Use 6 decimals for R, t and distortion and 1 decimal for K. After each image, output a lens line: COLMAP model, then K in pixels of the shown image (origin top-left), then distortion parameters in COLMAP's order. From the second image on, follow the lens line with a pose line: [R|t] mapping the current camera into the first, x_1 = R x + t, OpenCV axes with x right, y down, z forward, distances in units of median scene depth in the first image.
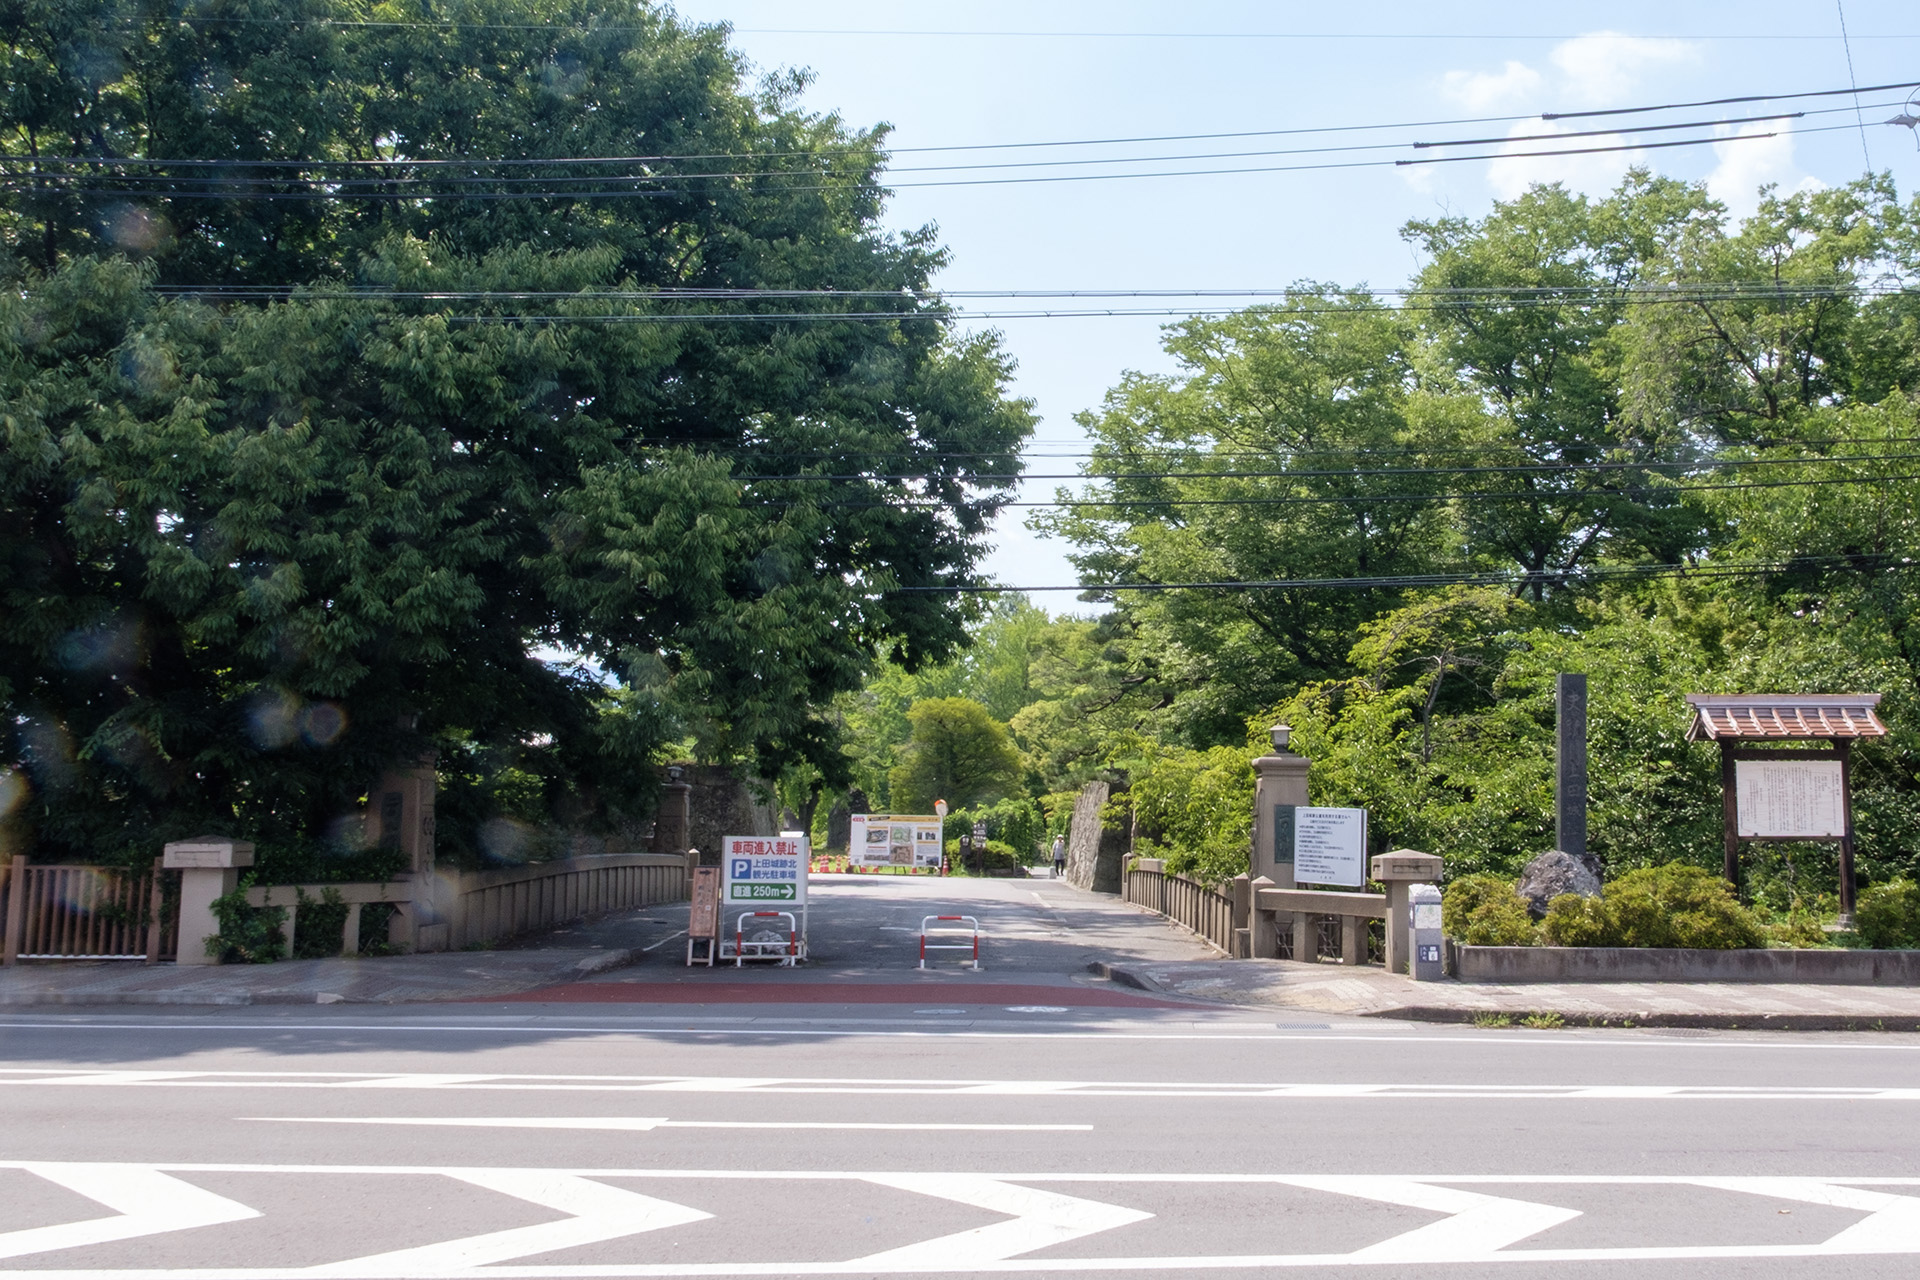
lens RADIAL K [[1504.9, 0, 963.7], [0, 1504.9, 641.9], [0, 0, 1]] dist [-0.002224, -0.000165]
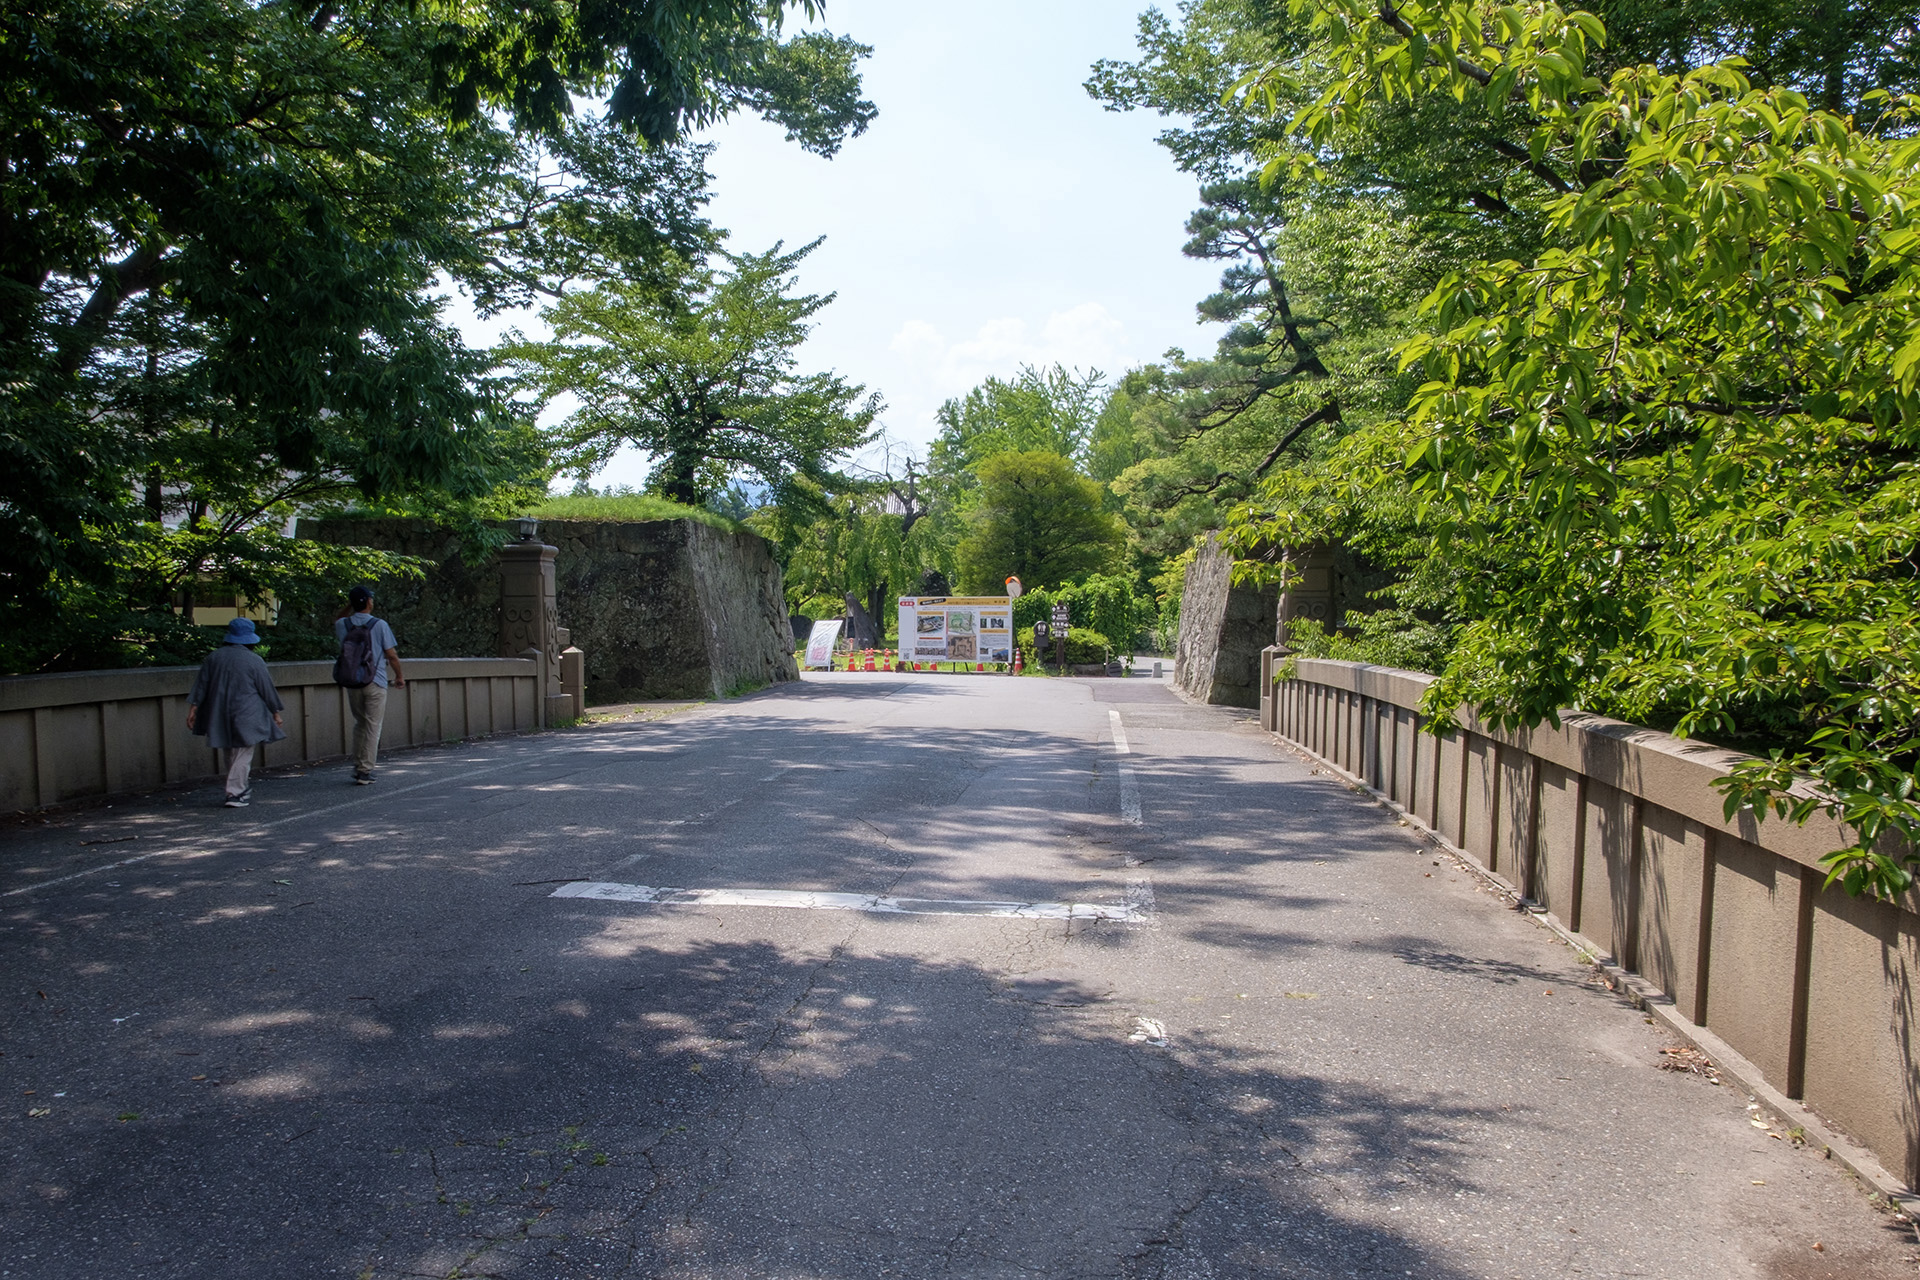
lens RADIAL K [[1504.9, 0, 928.6], [0, 1504.9, 583.5], [0, 0, 1]] dist [-0.002224, -0.000165]
pose [[0.994756, -0.016282, -0.100971, 0.020879], [0.026382, 0.994687, 0.099507, 0.031349], [0.098814, -0.101649, 0.989901, 0.236630]]
